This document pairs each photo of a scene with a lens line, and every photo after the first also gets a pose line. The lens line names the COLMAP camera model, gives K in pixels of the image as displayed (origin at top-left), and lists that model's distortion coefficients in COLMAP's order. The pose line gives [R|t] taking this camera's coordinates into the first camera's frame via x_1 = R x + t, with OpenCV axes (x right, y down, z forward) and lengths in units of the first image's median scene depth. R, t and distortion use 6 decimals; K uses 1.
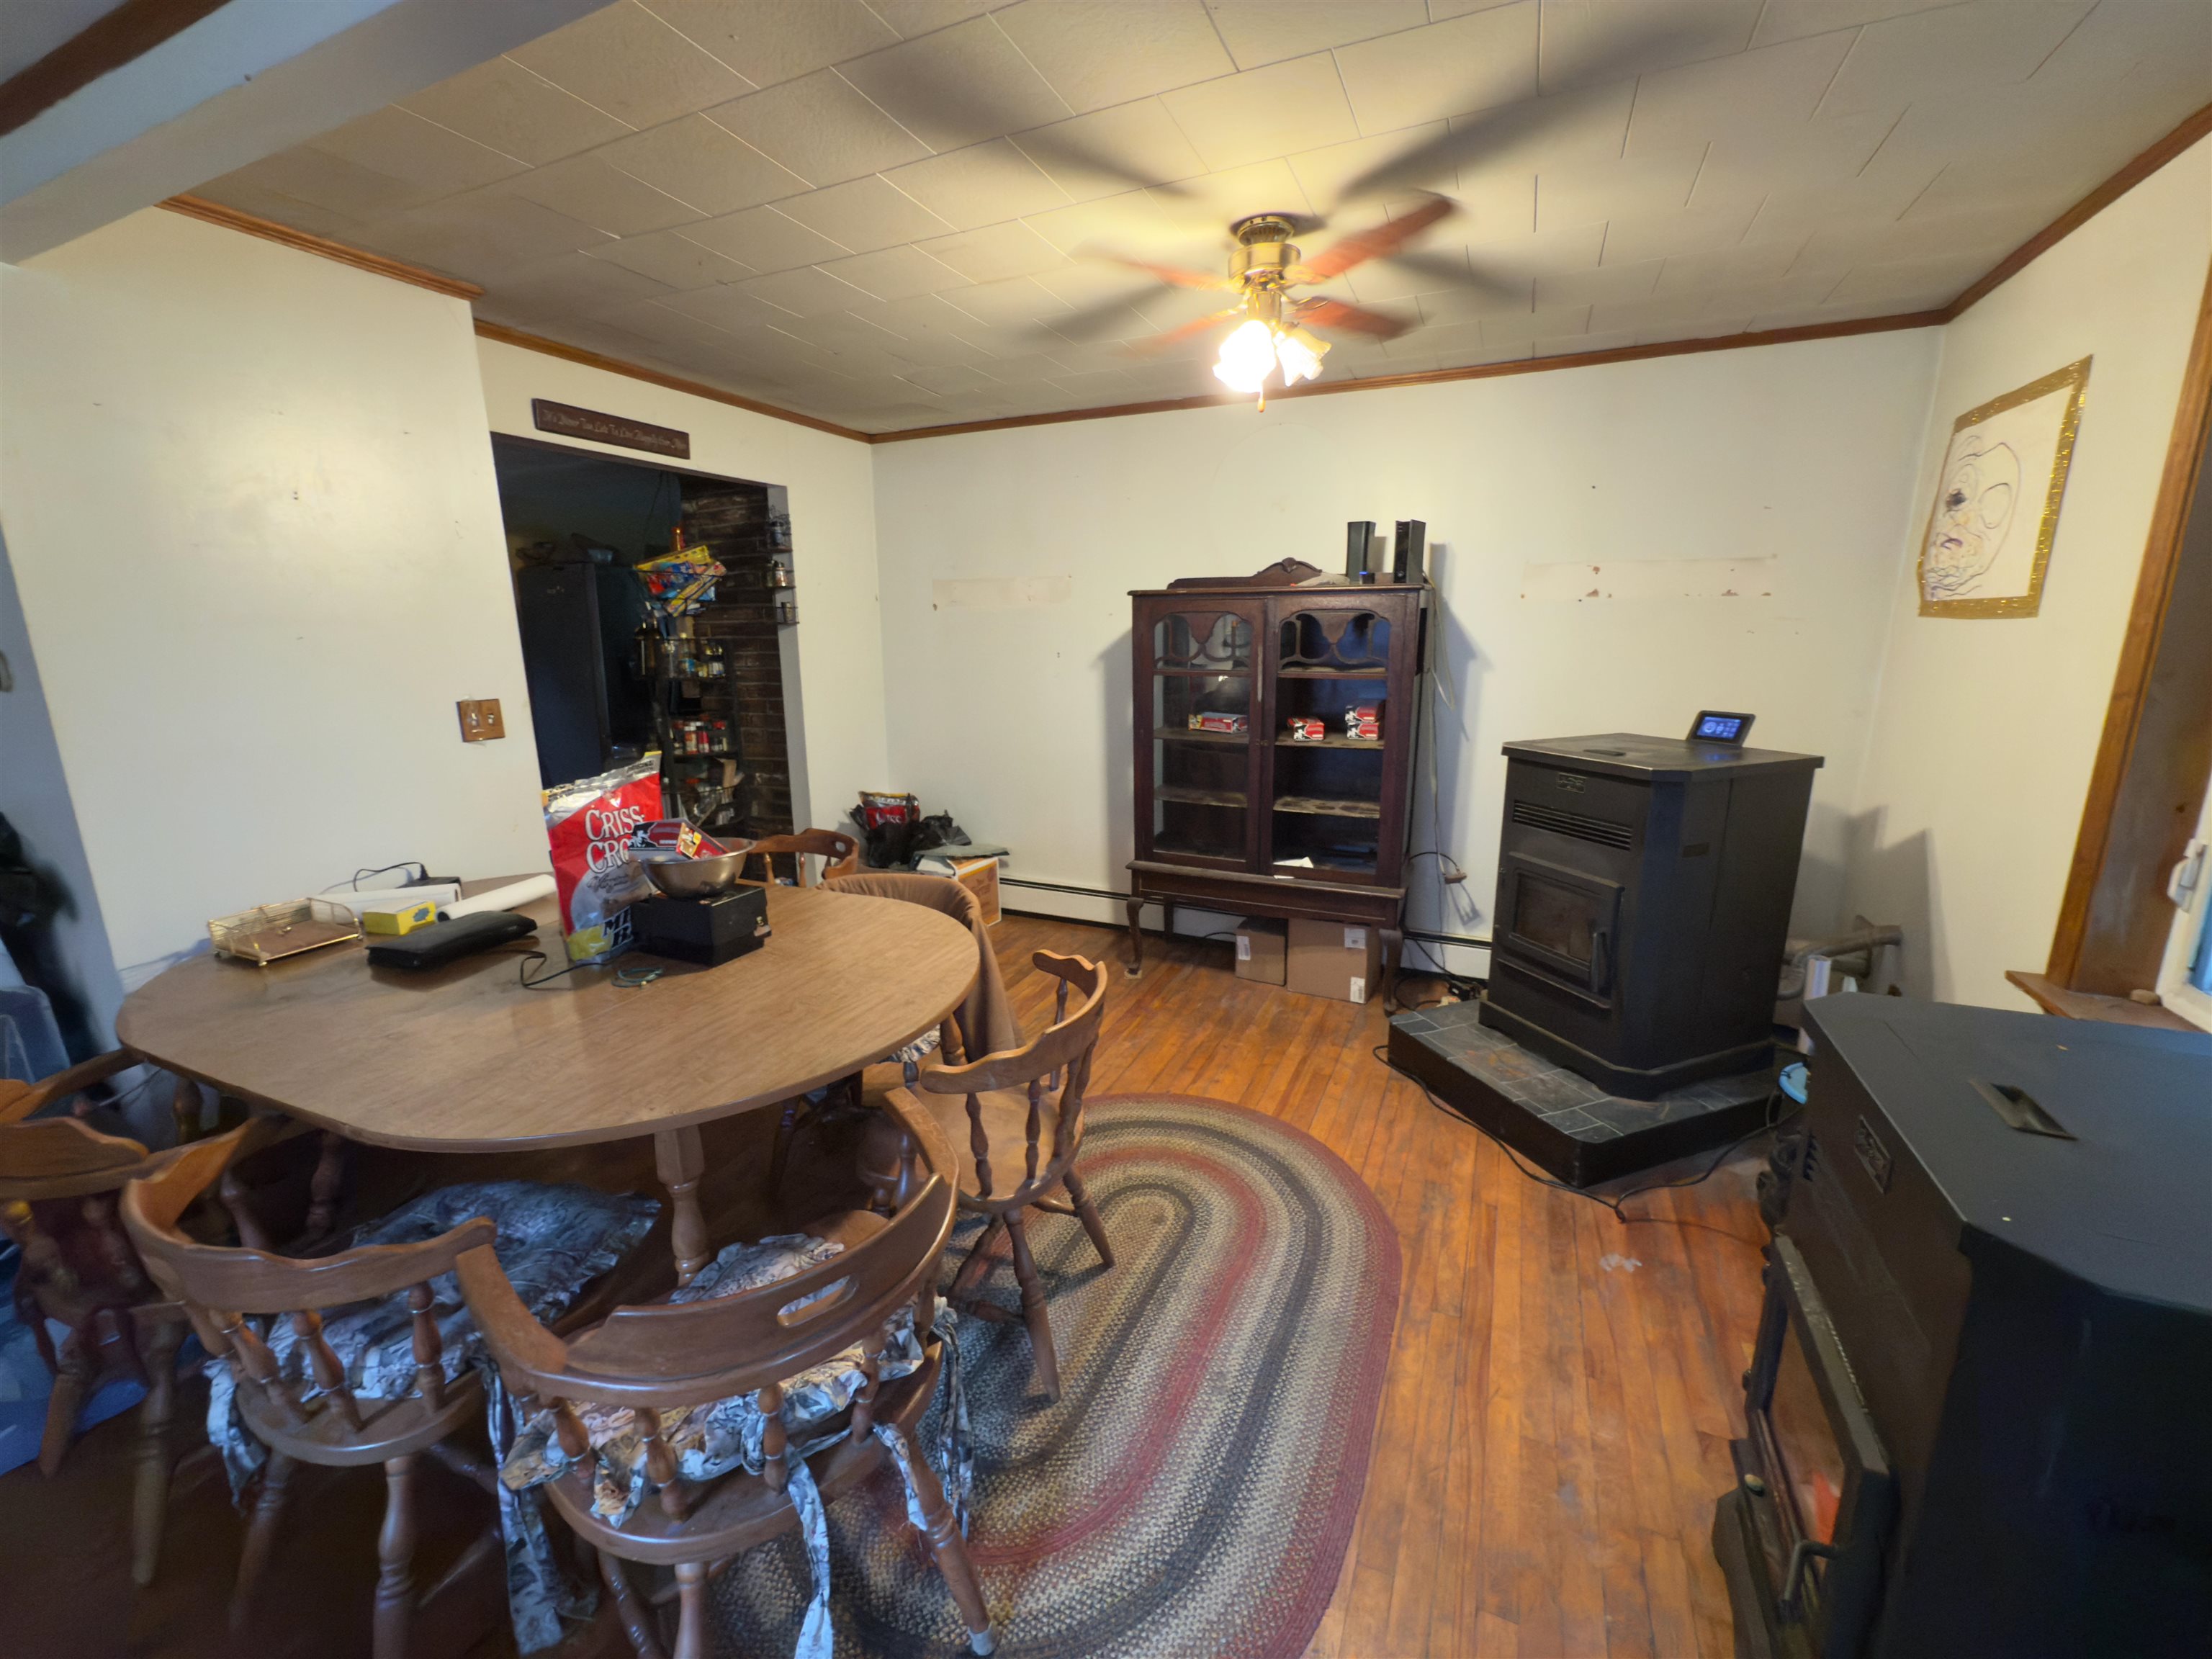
lens RADIAL K [[890.5, 0, 1104.8], [0, 890.5, 821.4], [0, 0, 1]] dist [0.000025, -0.000004]
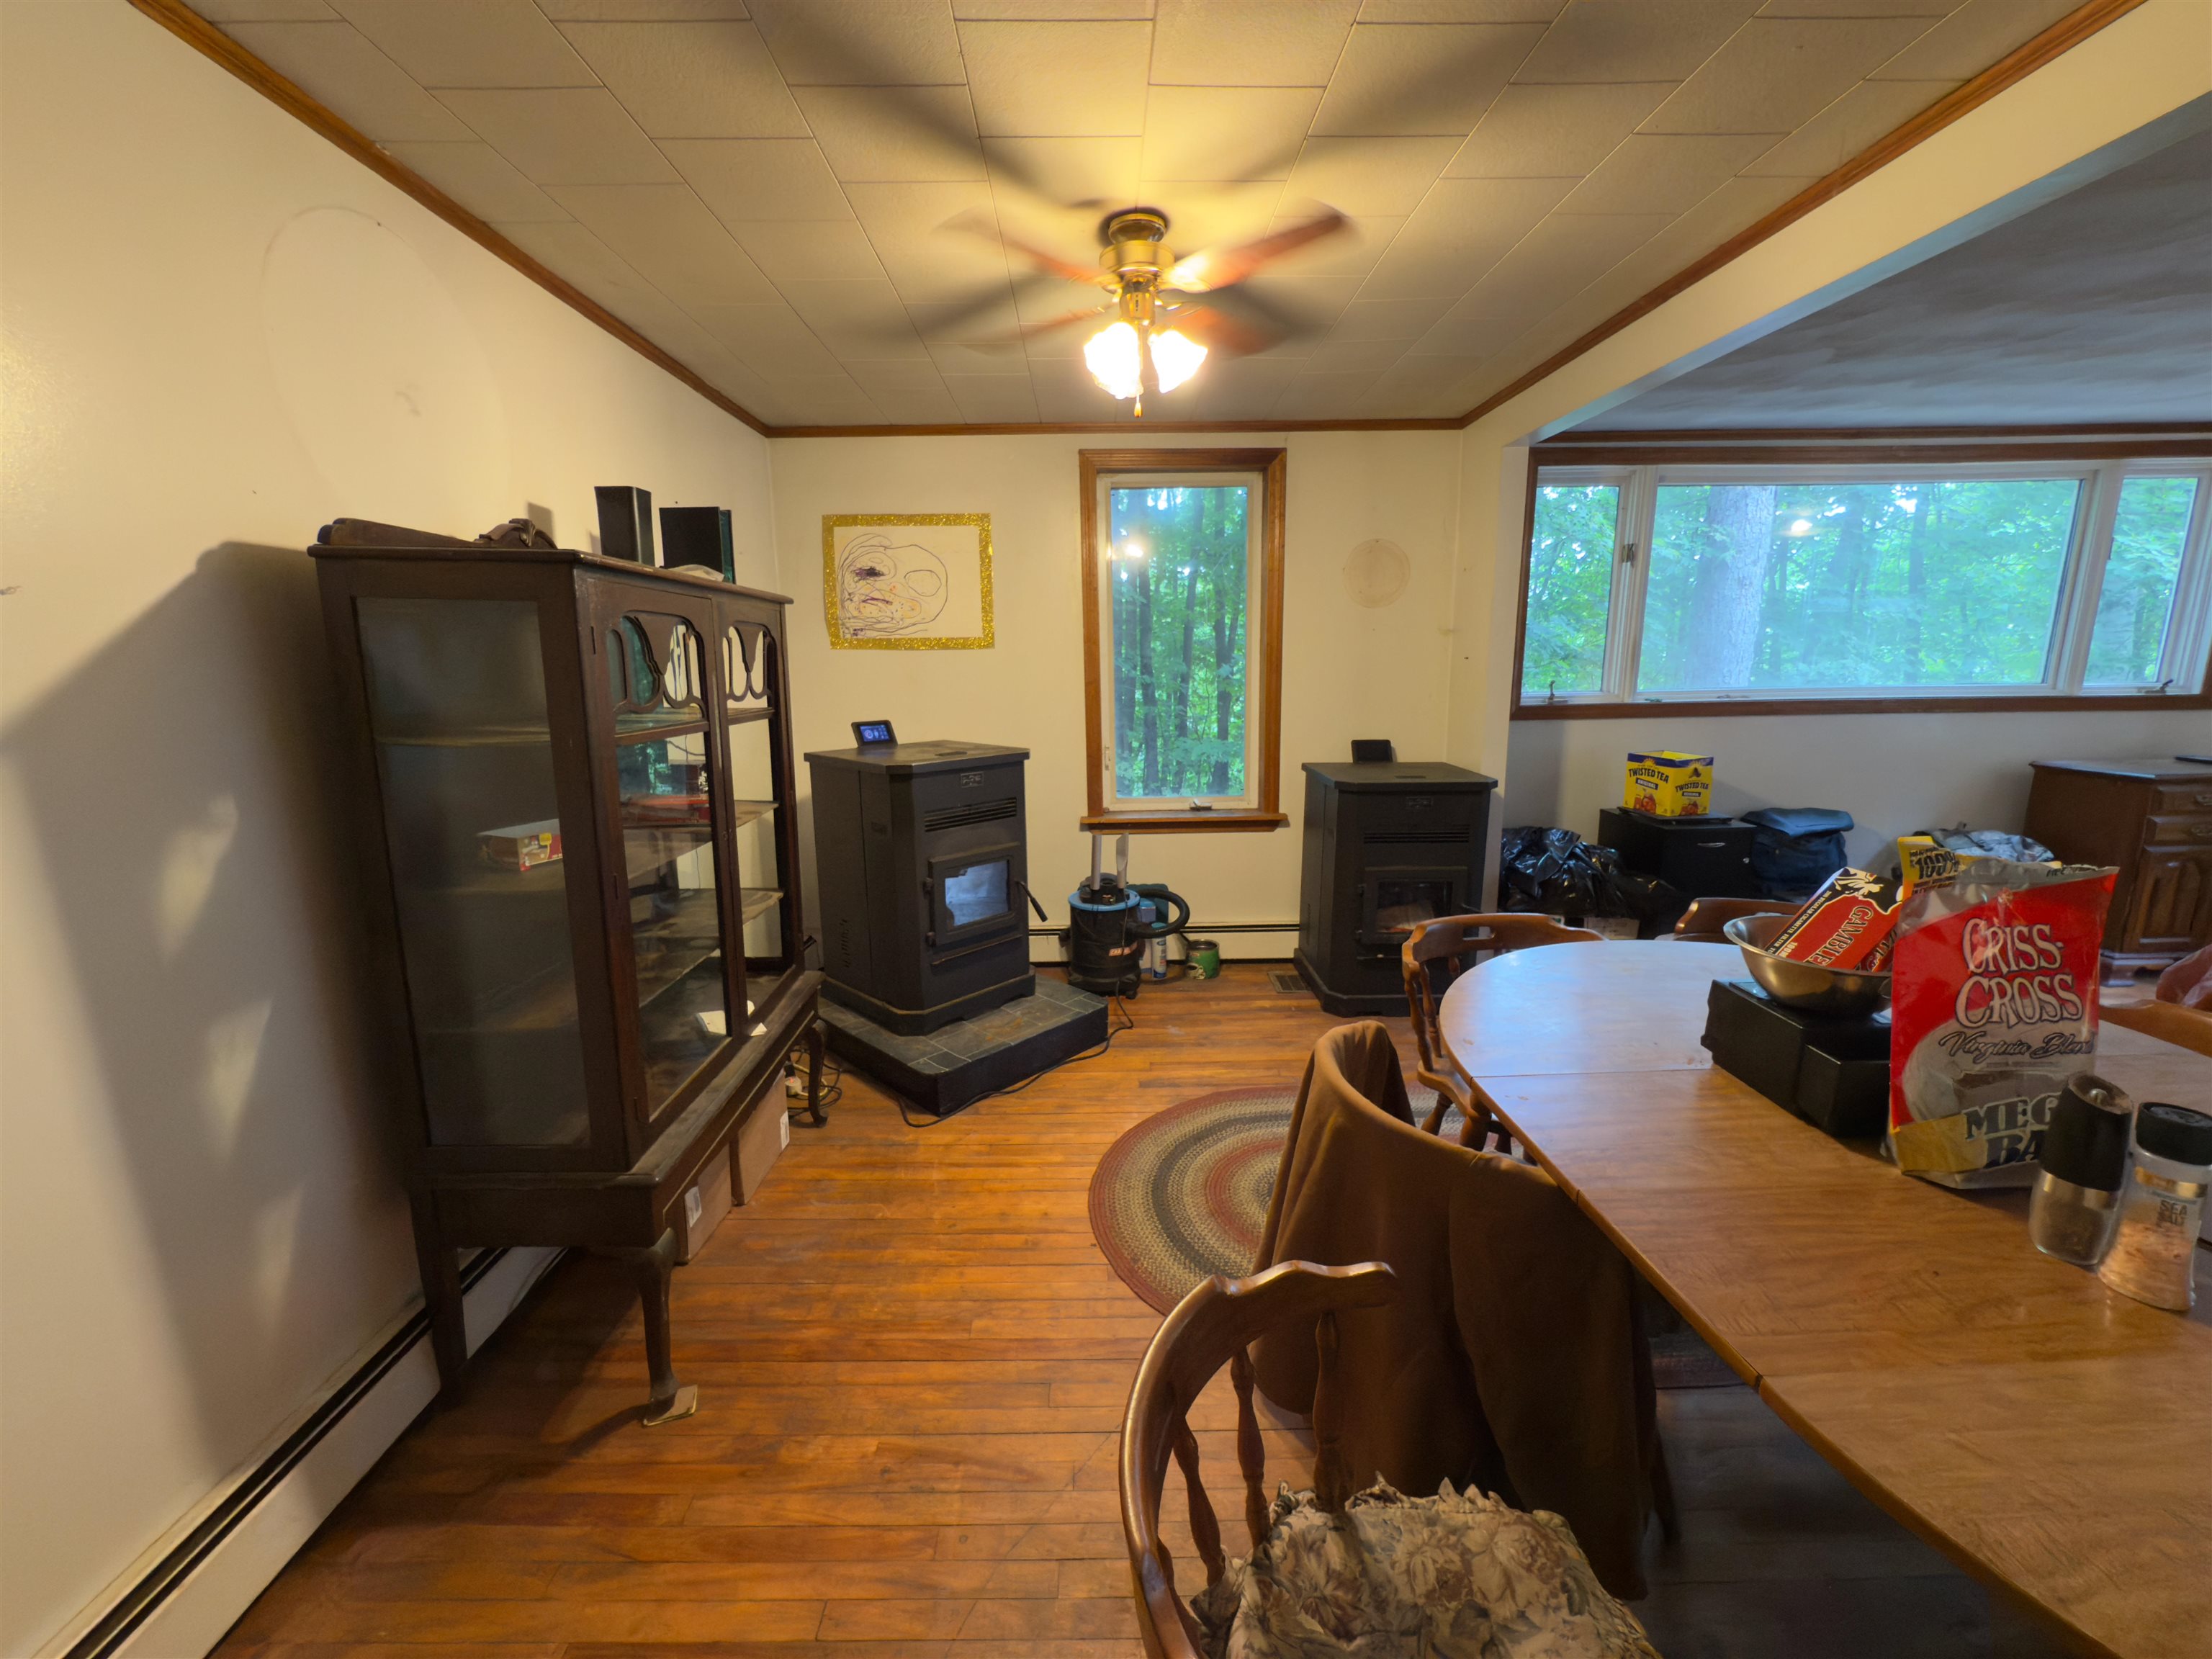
lens RADIAL K [[890.5, 0, 1100.2], [0, 890.5, 823.5], [0, 0, 1]] dist [0.000025, -0.000004]
pose [[-0.425928, -0.147921, 0.892583, -0.586415], [0.220262, 0.939910, 0.260870, -0.243898], [-0.877536, 0.307714, -0.367753, 1.225055]]
